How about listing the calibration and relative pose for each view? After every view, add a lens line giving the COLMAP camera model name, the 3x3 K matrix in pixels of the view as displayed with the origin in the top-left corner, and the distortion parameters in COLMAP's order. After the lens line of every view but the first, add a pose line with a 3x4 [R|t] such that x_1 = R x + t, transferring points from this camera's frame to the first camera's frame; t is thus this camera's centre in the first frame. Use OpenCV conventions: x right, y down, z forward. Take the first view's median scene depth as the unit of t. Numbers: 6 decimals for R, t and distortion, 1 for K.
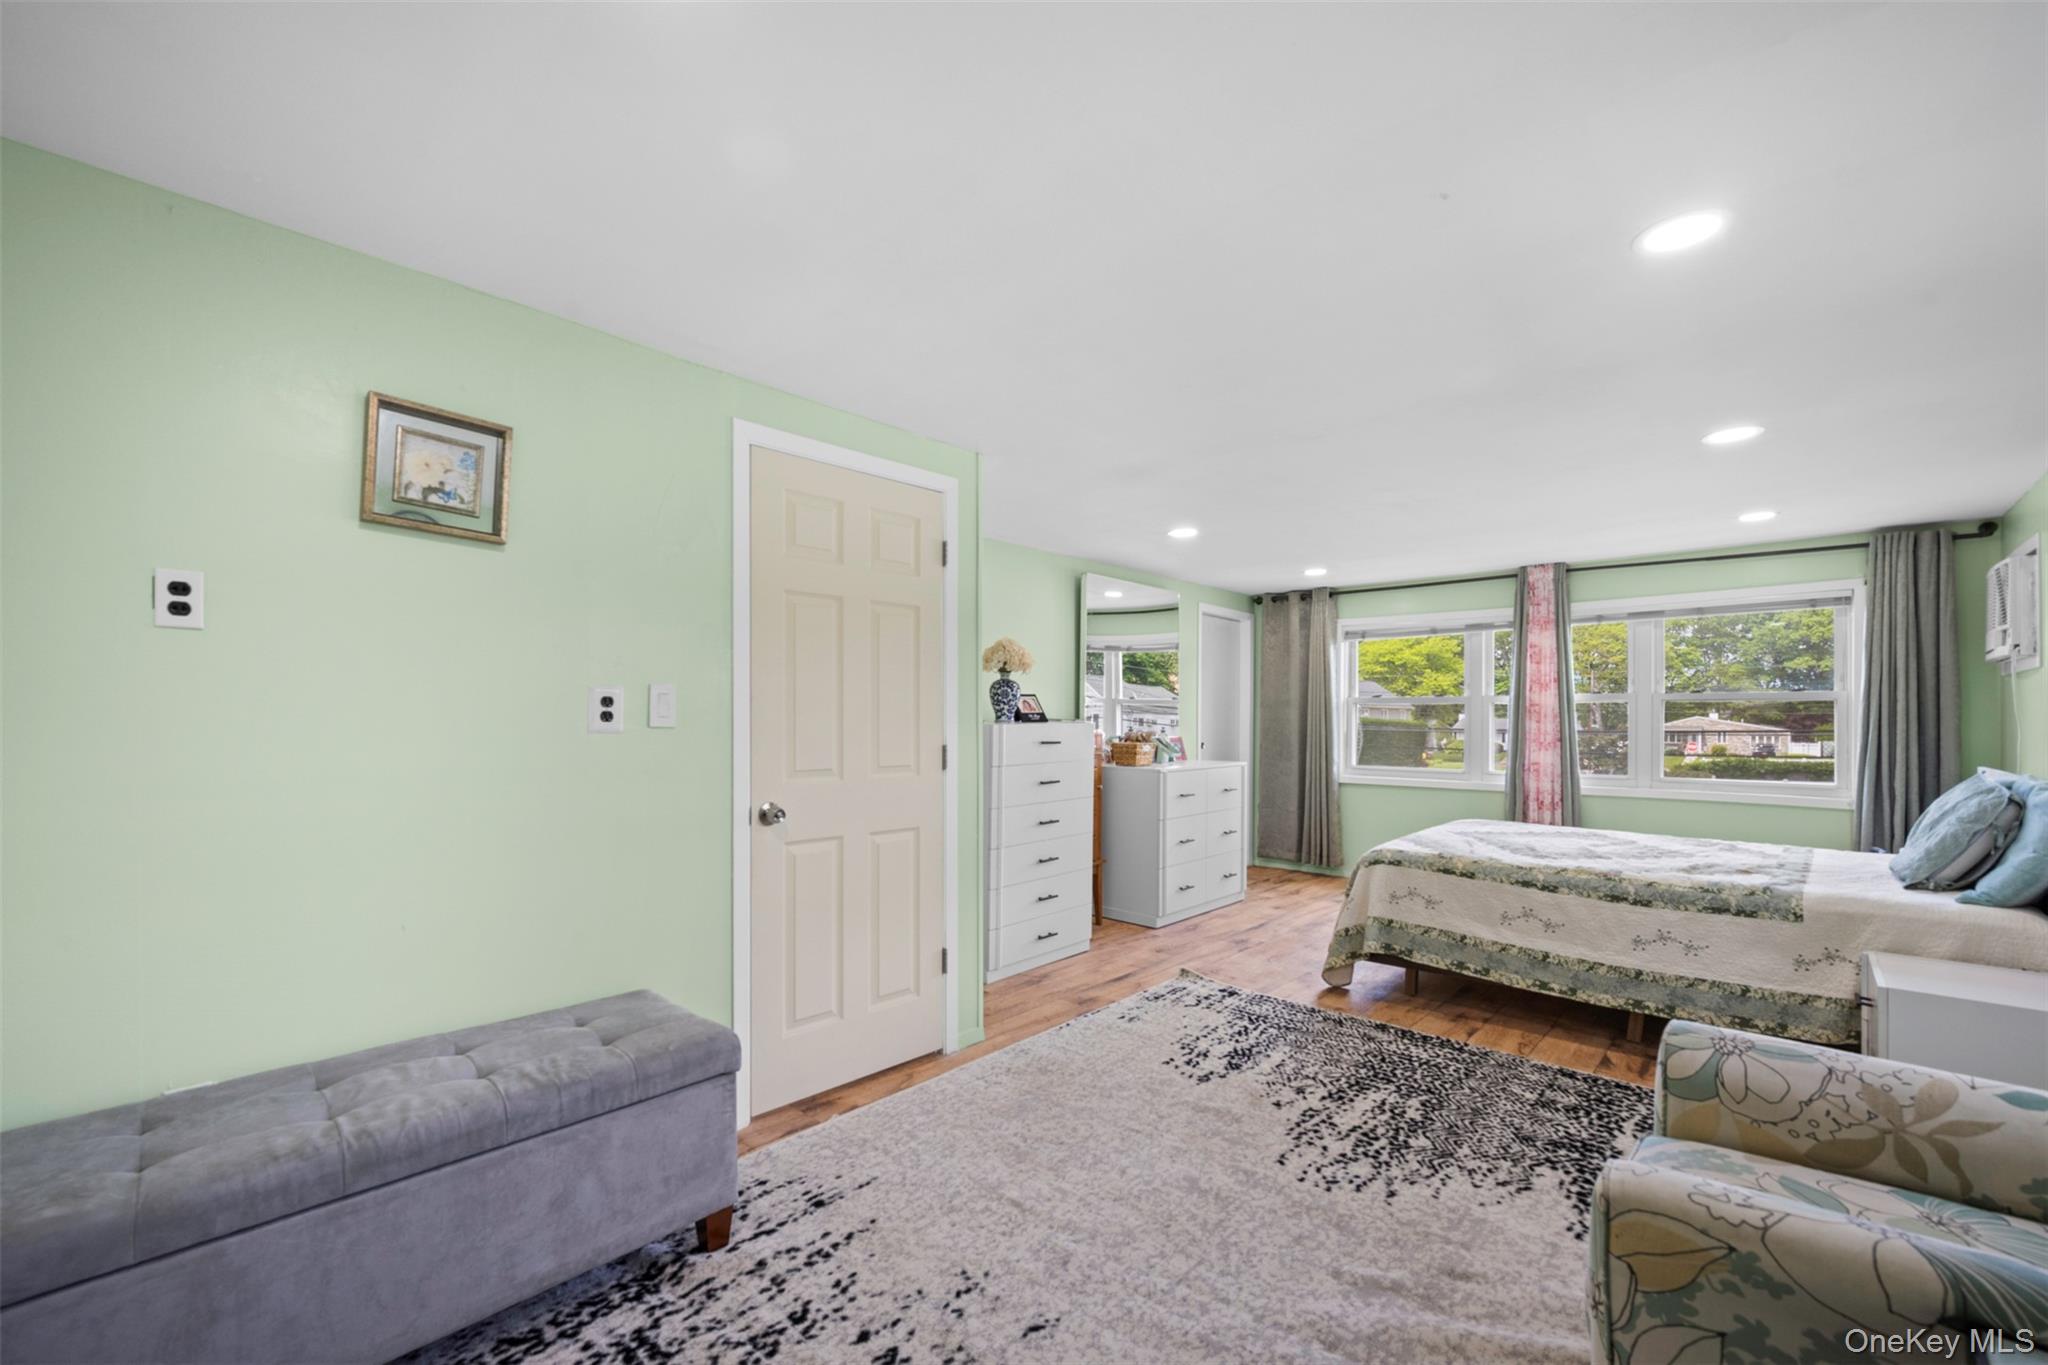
lens RADIAL K [[851.6, 0, 984.0], [0, 851.6, 710.6], [0, 0, 1]] dist [-0.001685, -0.000177]
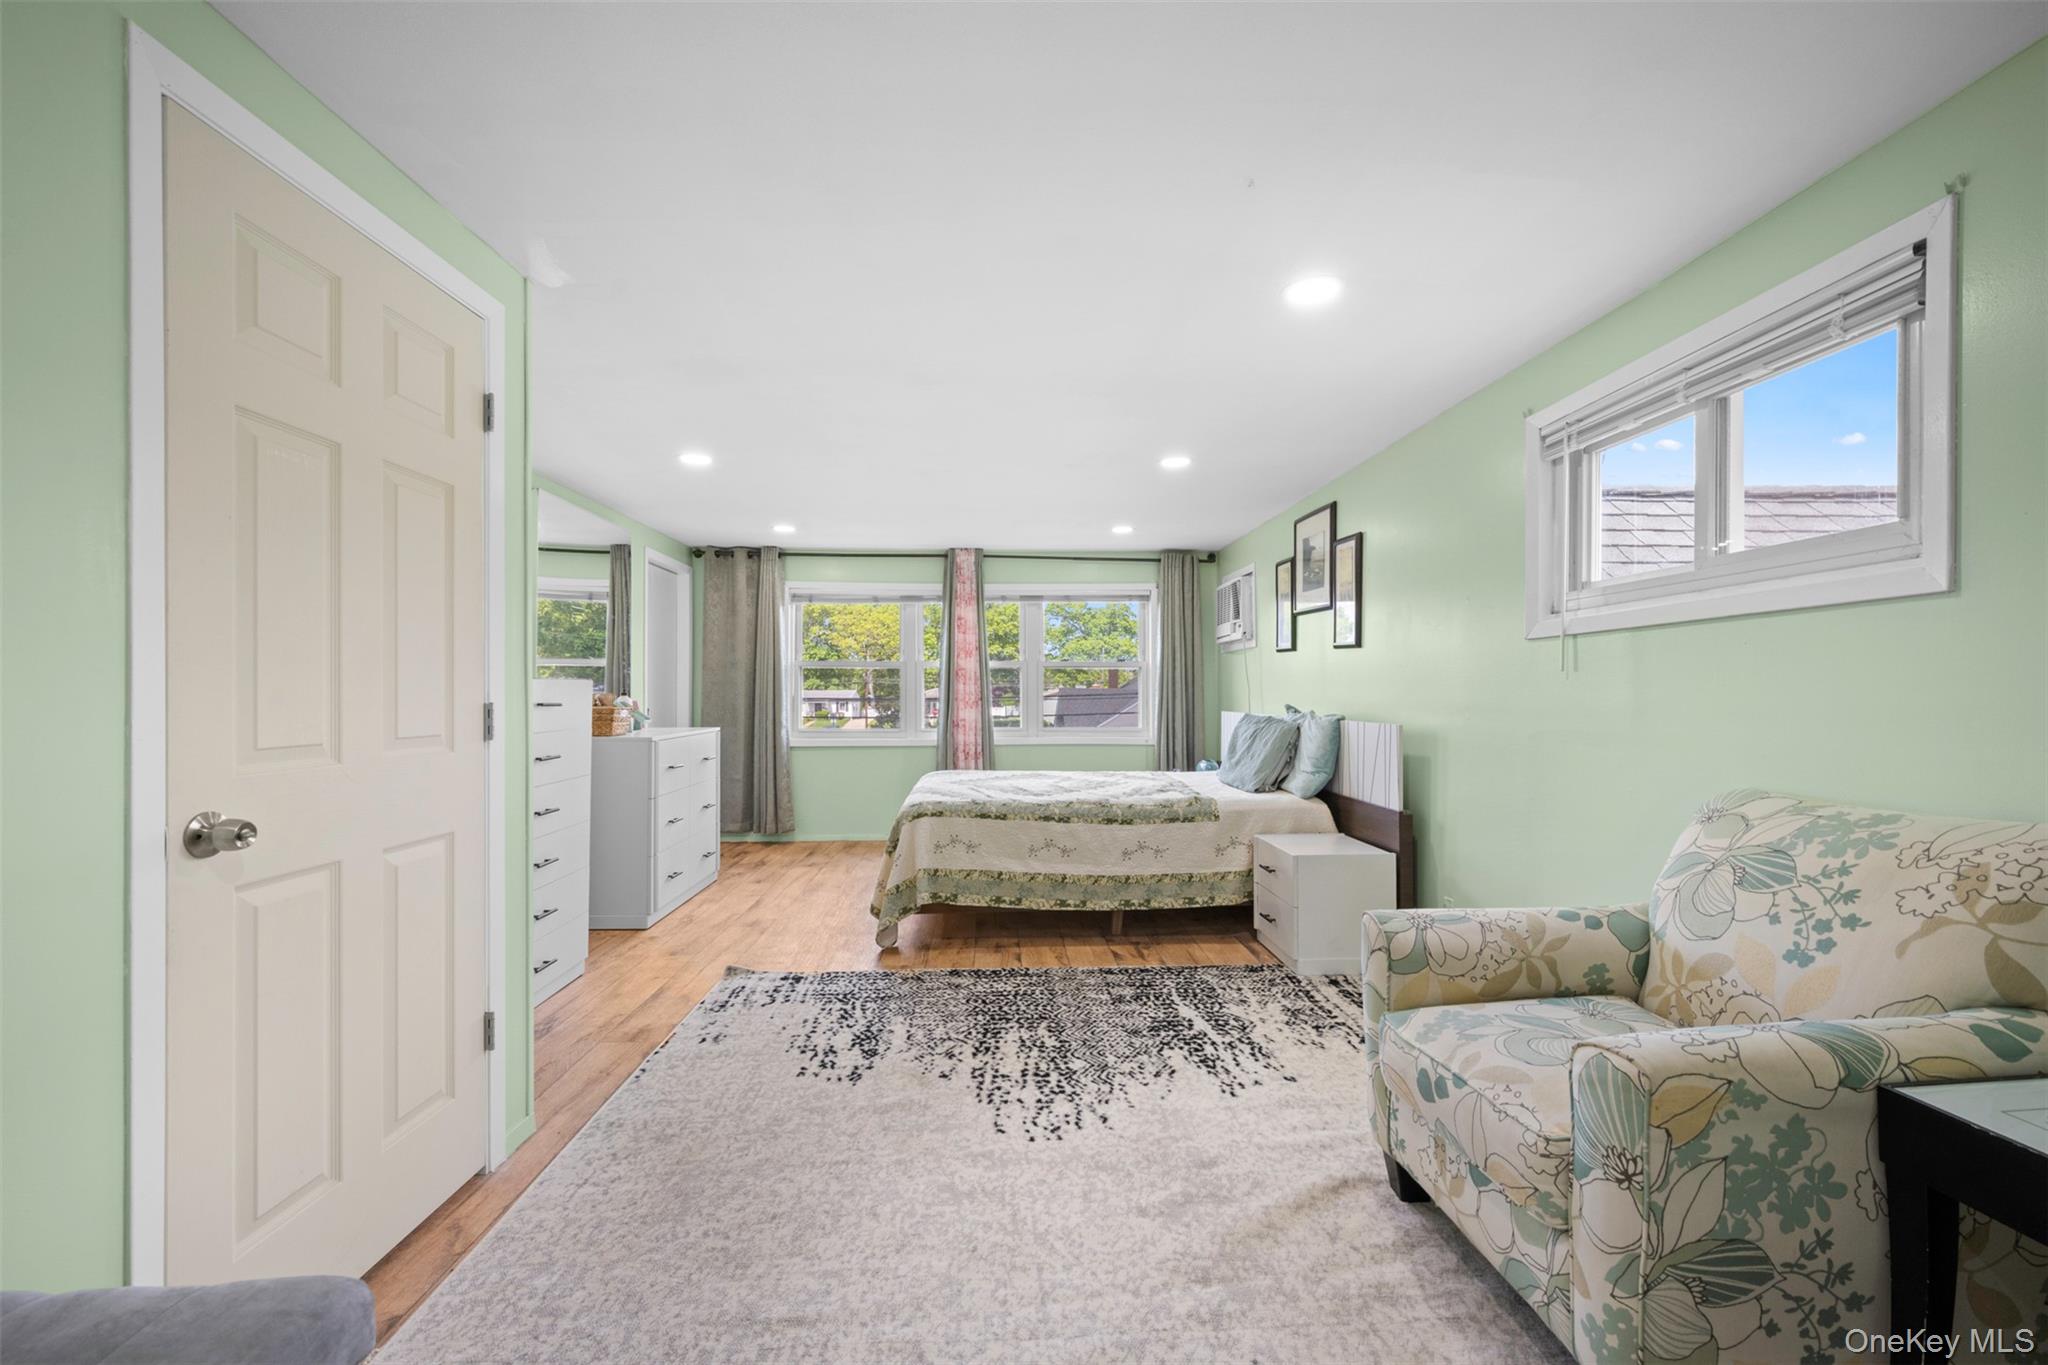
lens RADIAL K [[858.8, 0, 1032.6], [0, 858.8, 682.5], [0, 0, 1]] dist [0.000938, 0.000307]
pose [[0.680144, 0.004767, 0.733063, -0.231279], [-0.004074, 0.999988, -0.002723, 0.023203], [-0.733067, -0.001134, 0.680156, 0.225716]]
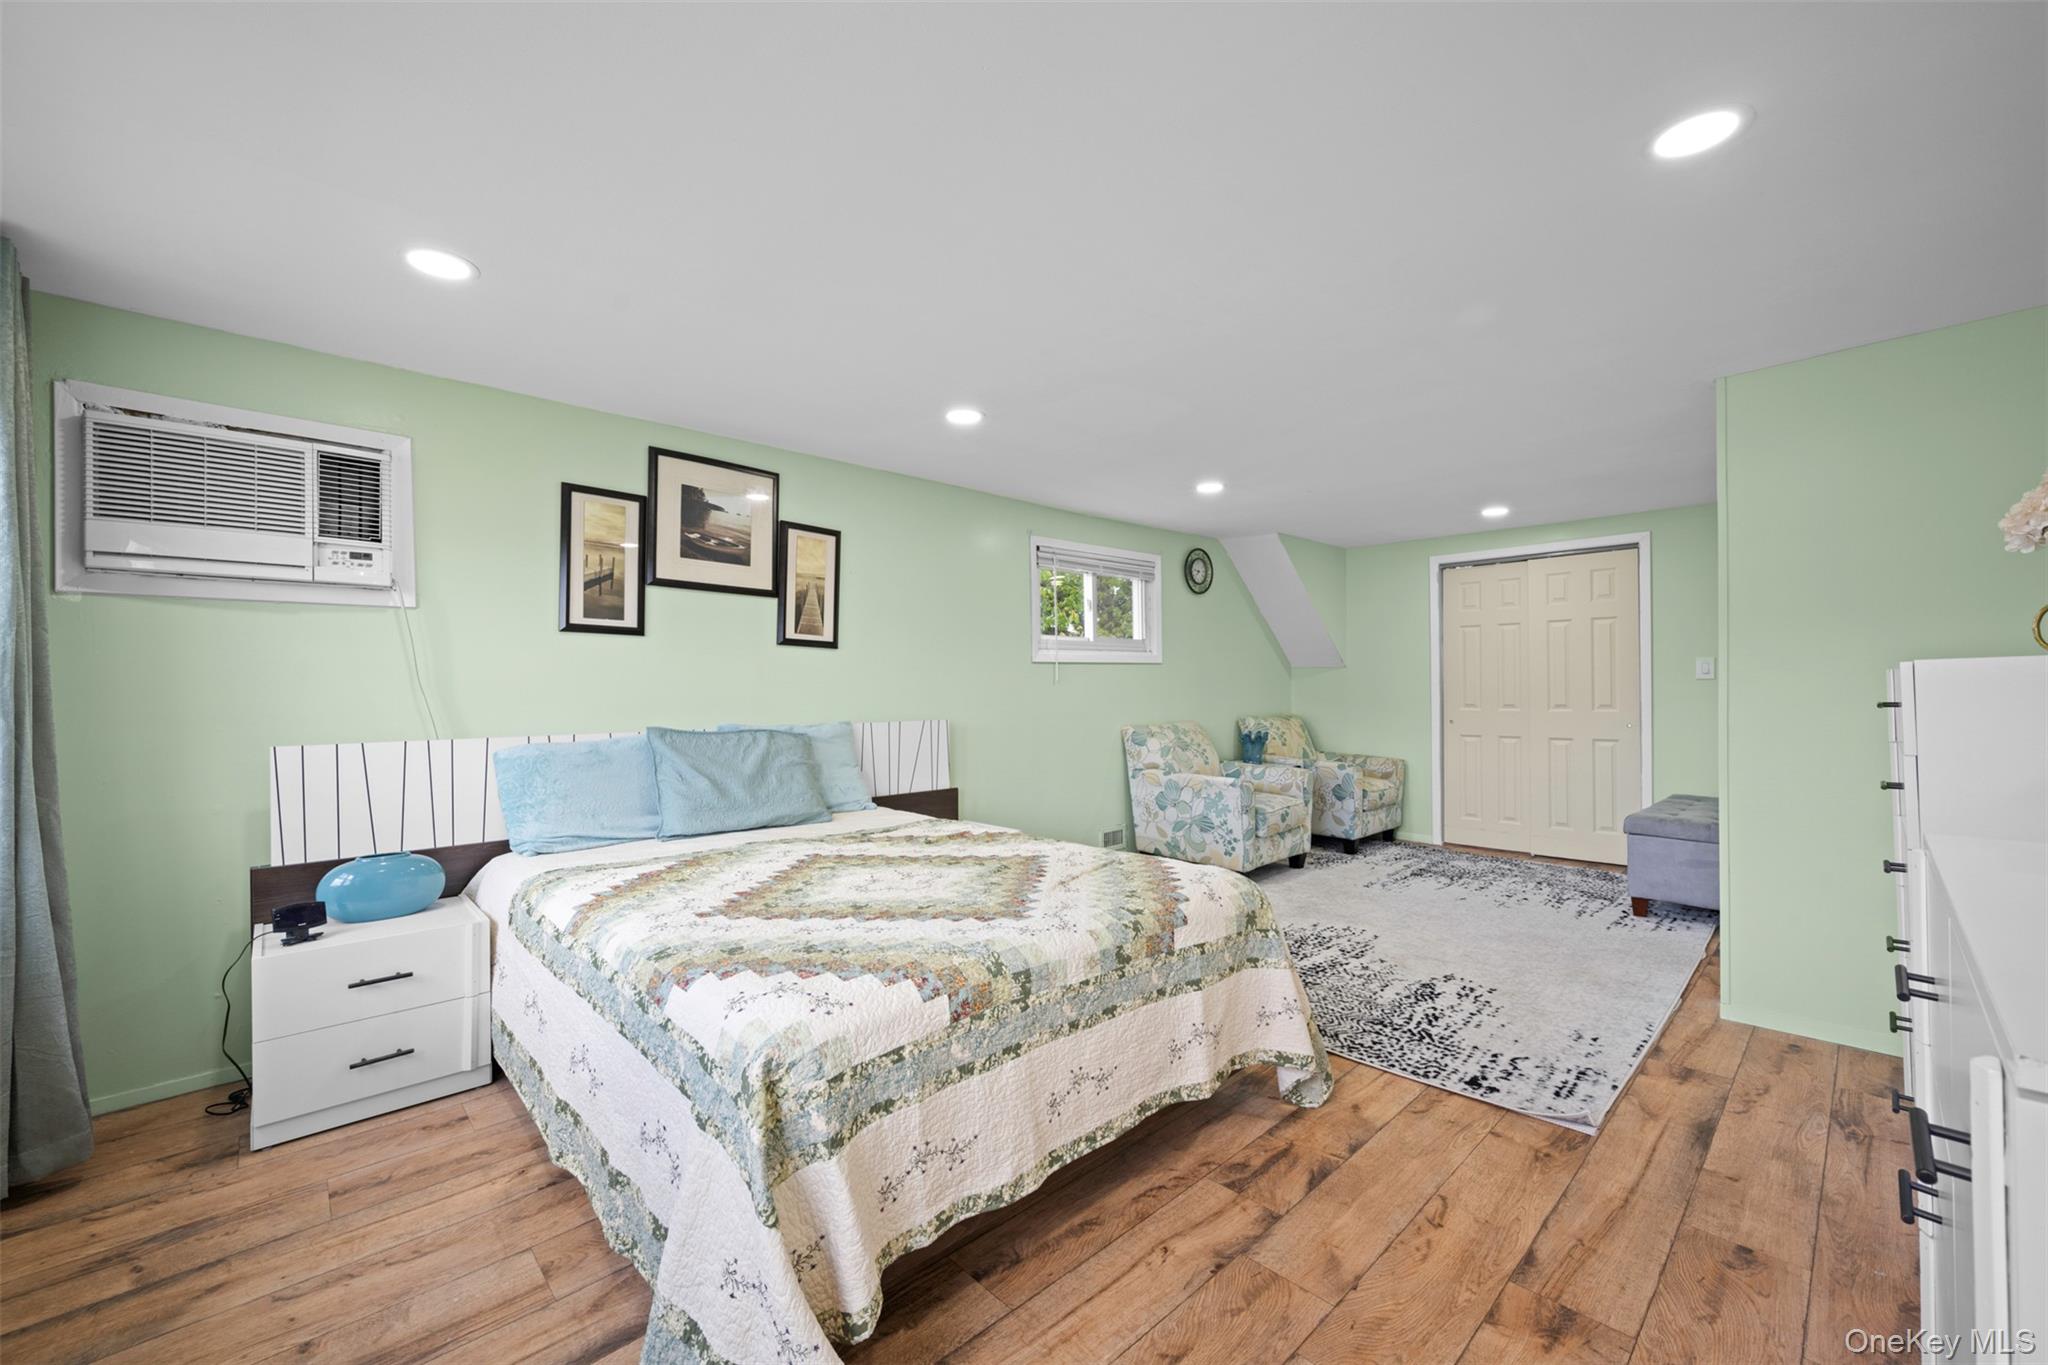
lens RADIAL K [[810.8, 0, 1018.7], [0, 810.8, 686.3], [0, 0, 1]] dist [-0.026533, 0.000034]
pose [[-0.999114, 0.005816, 0.041682, 0.683920], [0.005106, 0.999840, -0.017120, 0.045394], [-0.041775, -0.016892, -0.998984, 1.822603]]
